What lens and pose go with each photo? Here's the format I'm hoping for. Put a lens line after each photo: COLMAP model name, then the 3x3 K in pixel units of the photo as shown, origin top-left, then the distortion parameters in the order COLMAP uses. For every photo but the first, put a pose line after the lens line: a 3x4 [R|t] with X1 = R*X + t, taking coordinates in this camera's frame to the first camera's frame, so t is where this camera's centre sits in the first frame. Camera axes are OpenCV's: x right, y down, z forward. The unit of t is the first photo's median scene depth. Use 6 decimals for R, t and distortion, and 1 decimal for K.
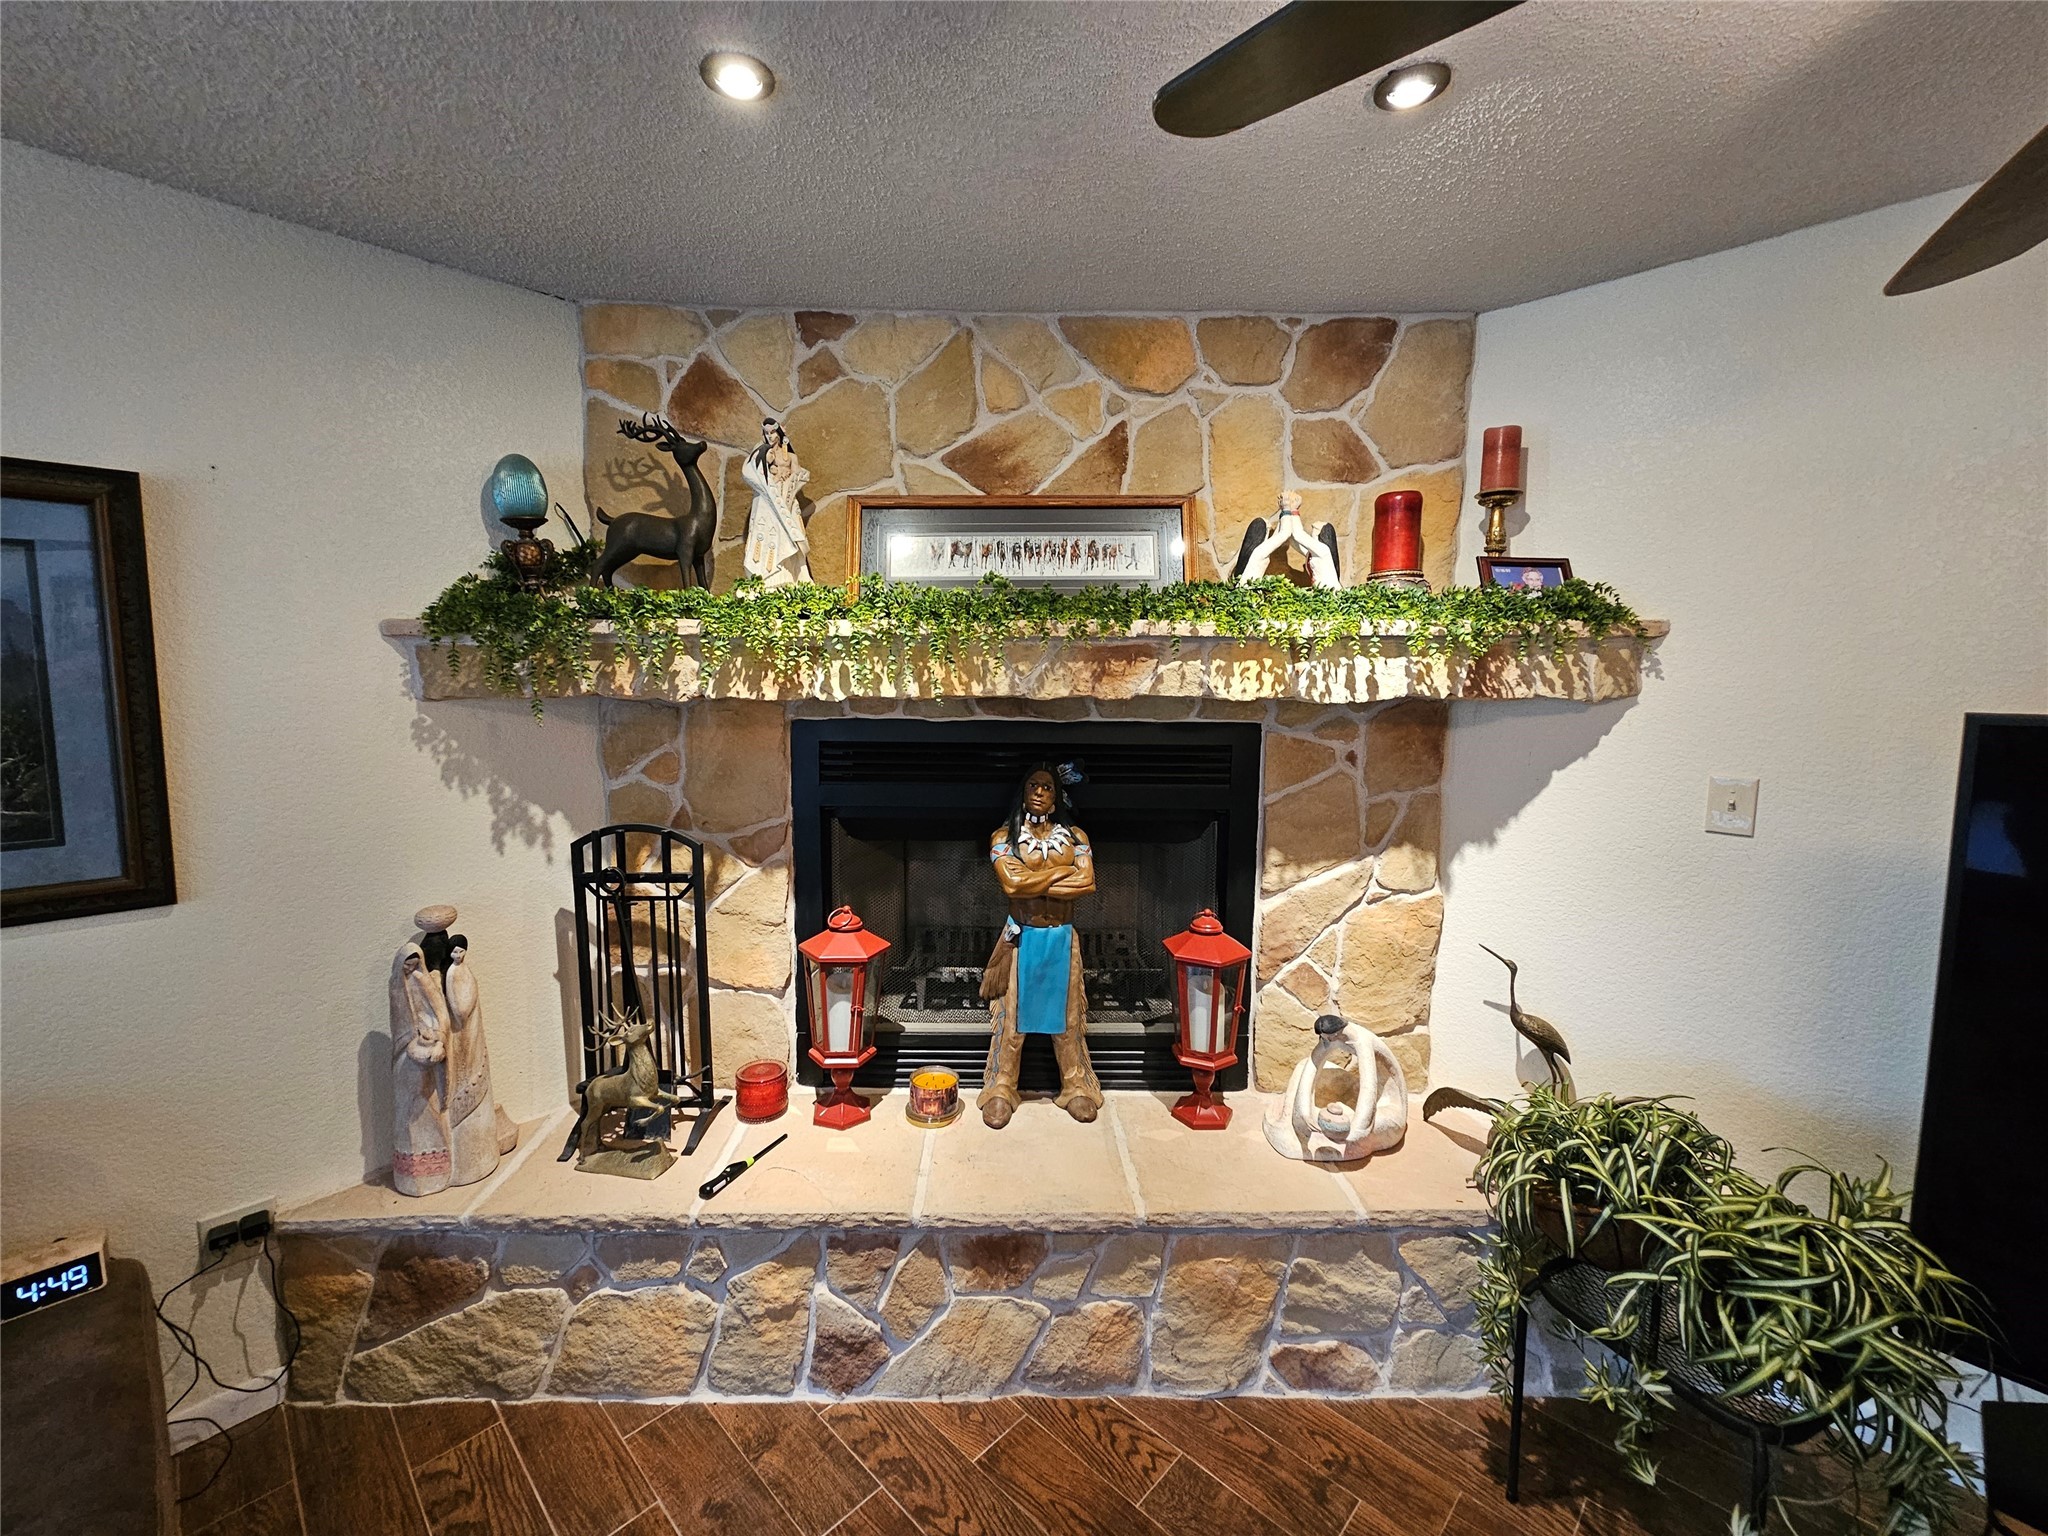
lens RADIAL K [[841.8, 0, 1028.2], [0, 841.8, 748.9], [0, 0, 1]] dist [0.000690, -0.000590]
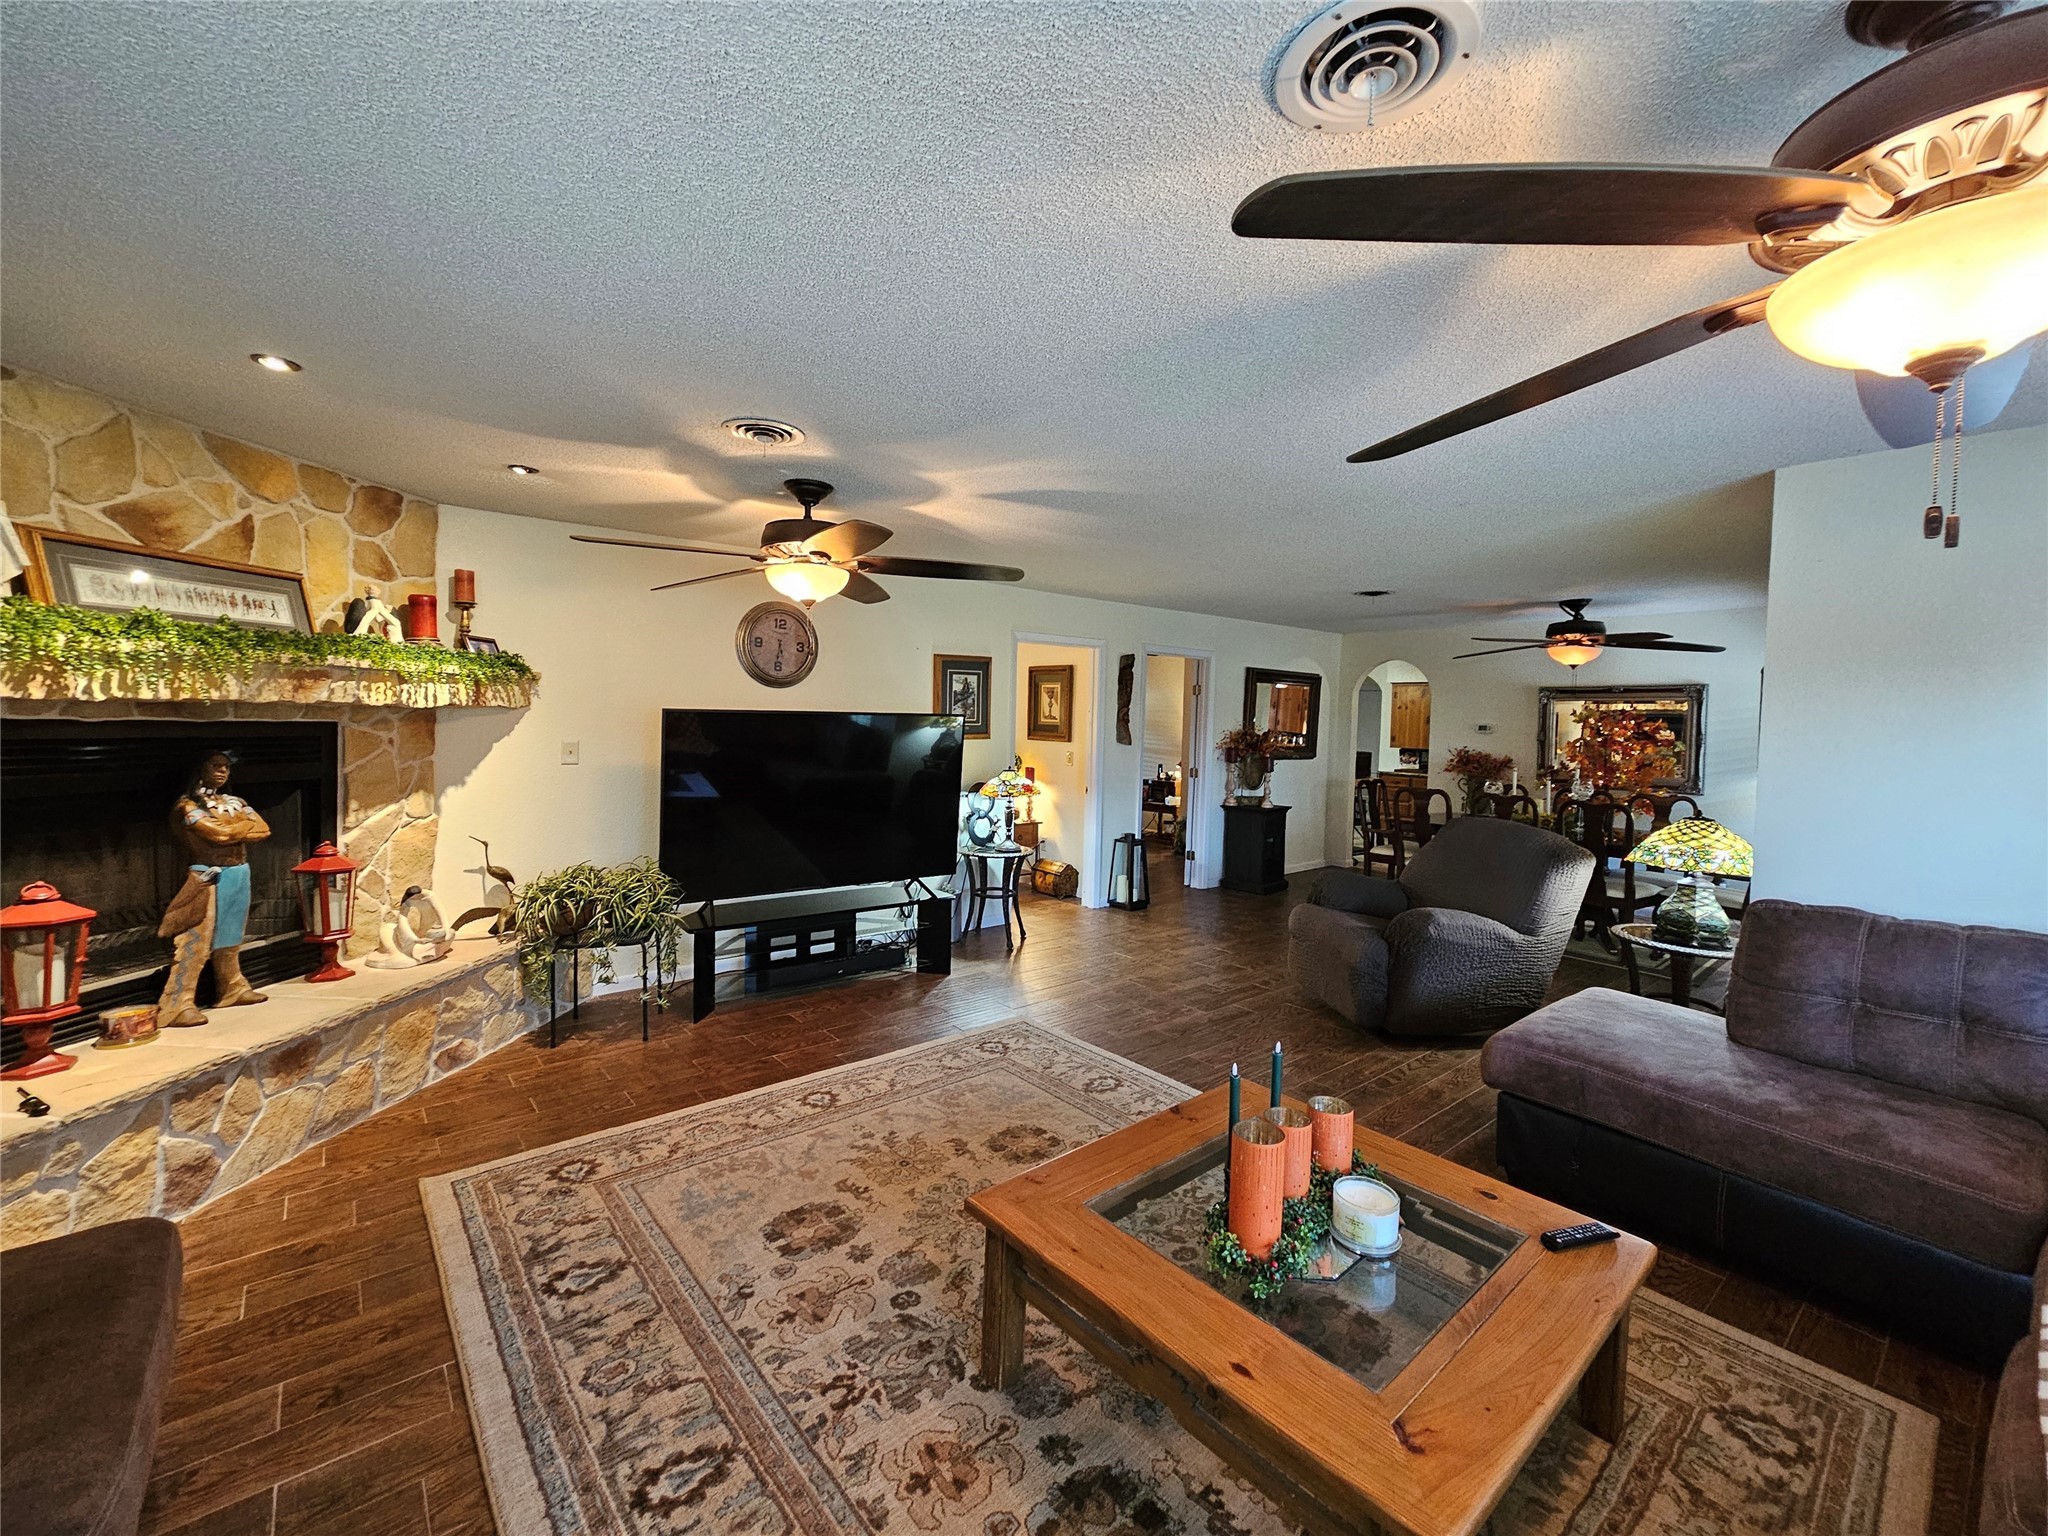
lens RADIAL K [[841.8, 0, 1009.0], [0, 841.8, 752.3], [0, 0, 1]] dist [0.000690, -0.000590]
pose [[0.128601, -0.040090, 0.990886, -1.201008], [0.072913, 0.996860, 0.030869, 0.074347], [-0.989012, 0.068279, 0.131121, -0.474986]]
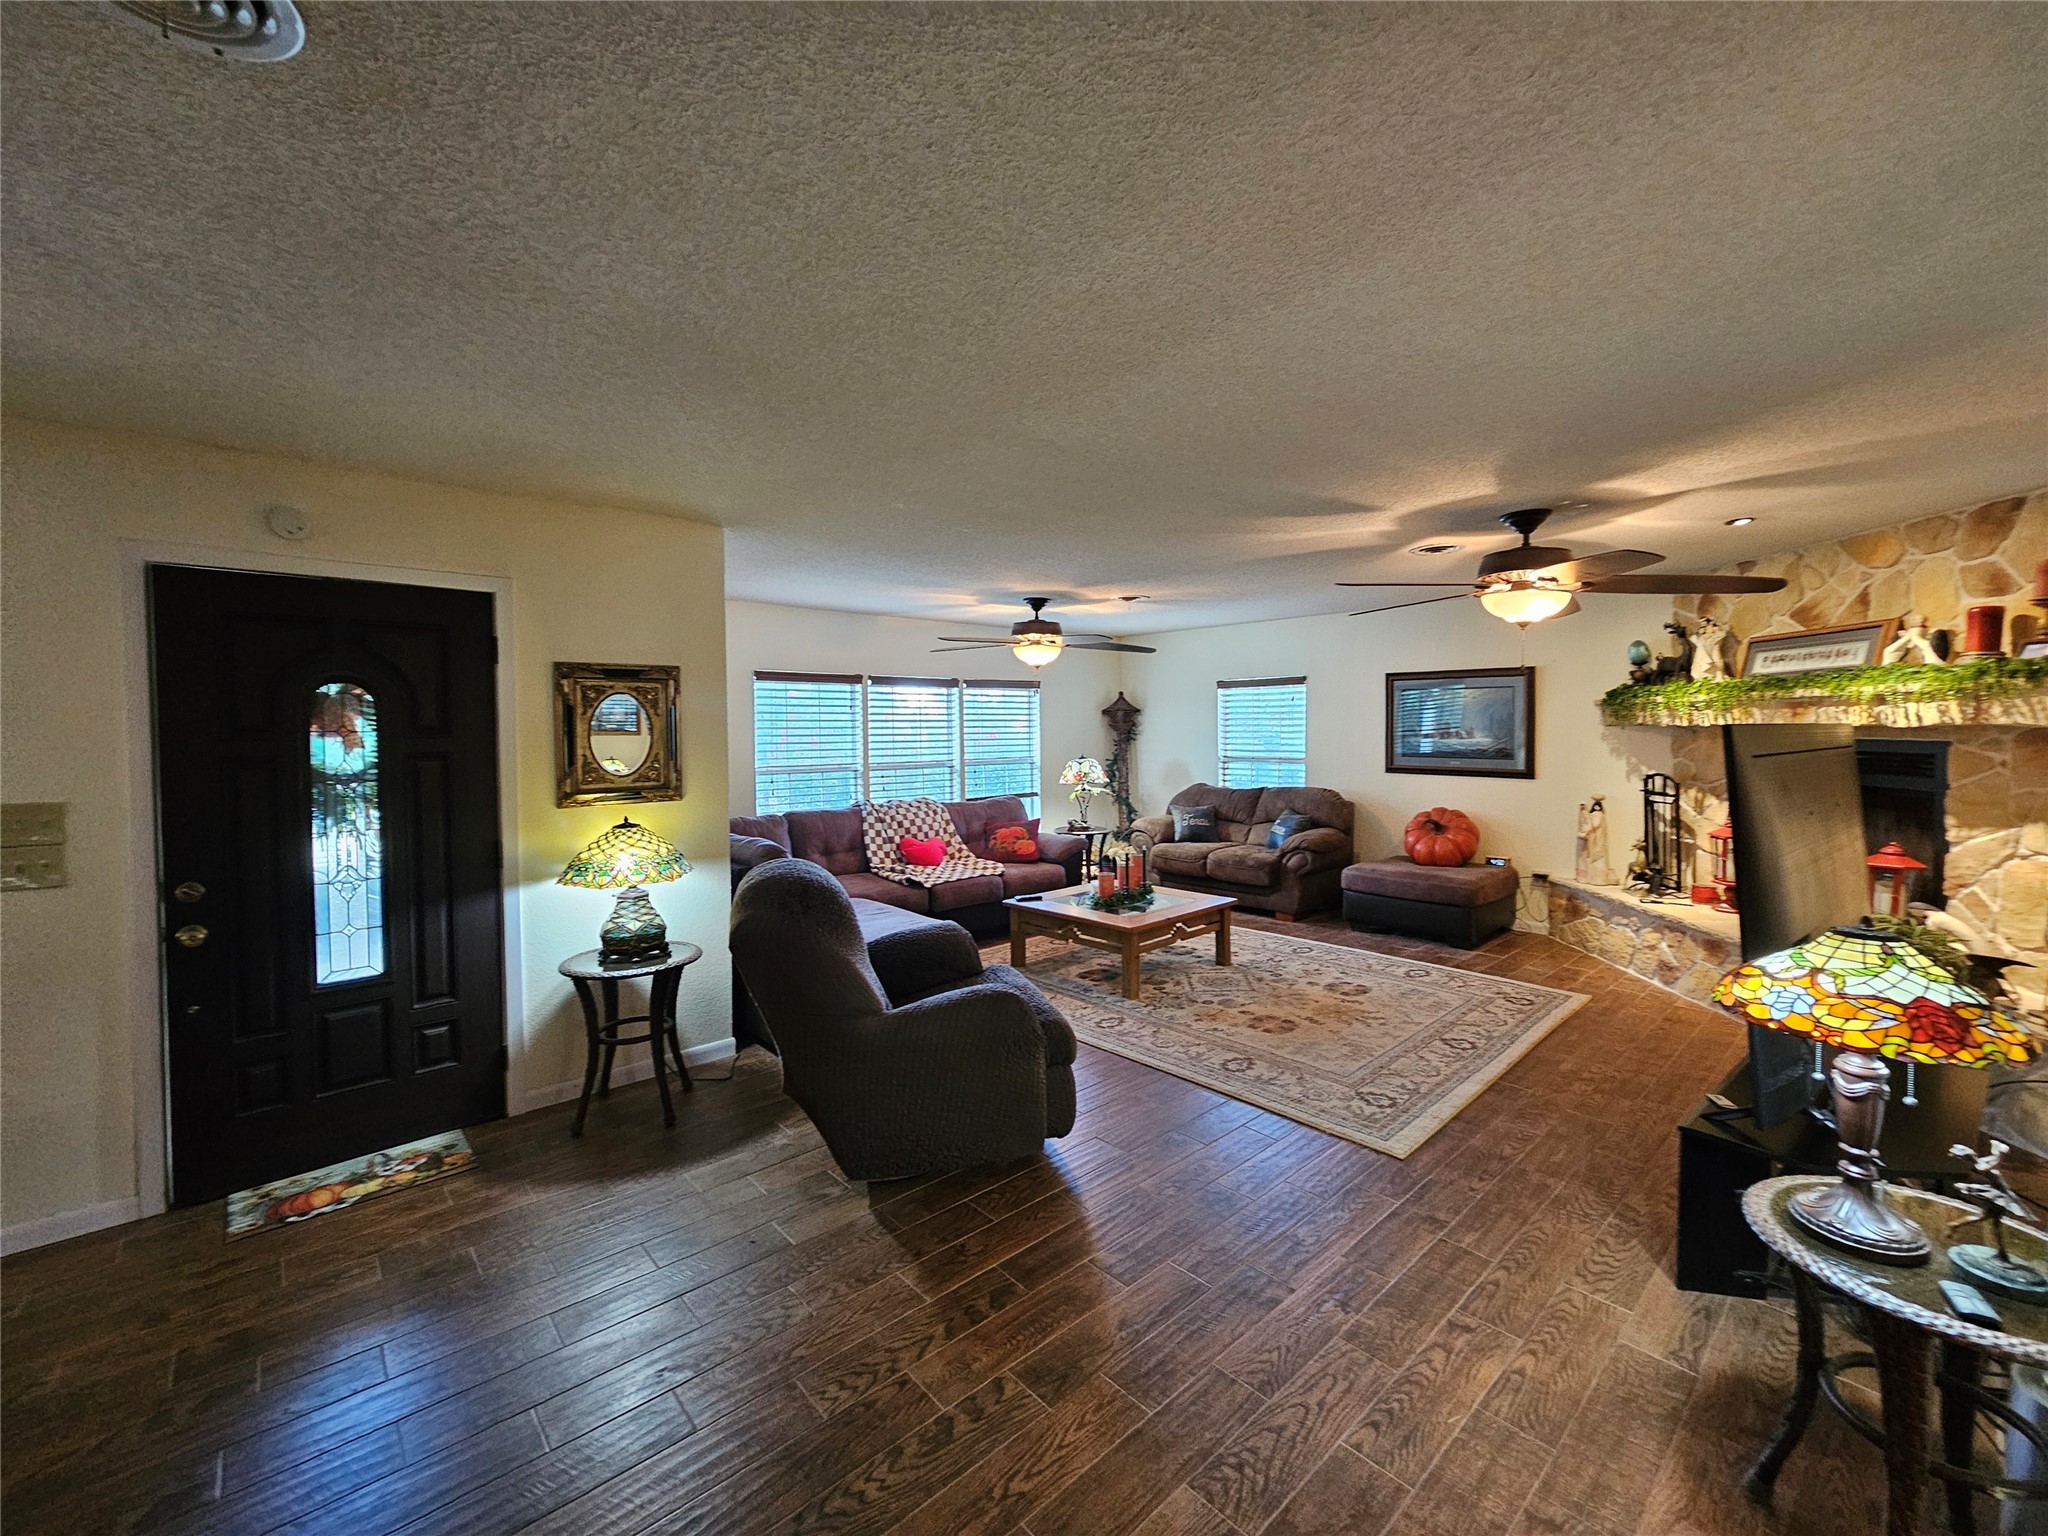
lens RADIAL K [[841.8, 0, 1027.1], [0, 841.8, 747.1], [0, 0, 1]] dist [0.000690, -0.000590]
pose [[-0.064400, 0.024274, -0.997629, 2.222611], [-0.089169, 0.995565, 0.029980, 0.102466], [0.993932, 0.090888, -0.061950, -0.791725]]
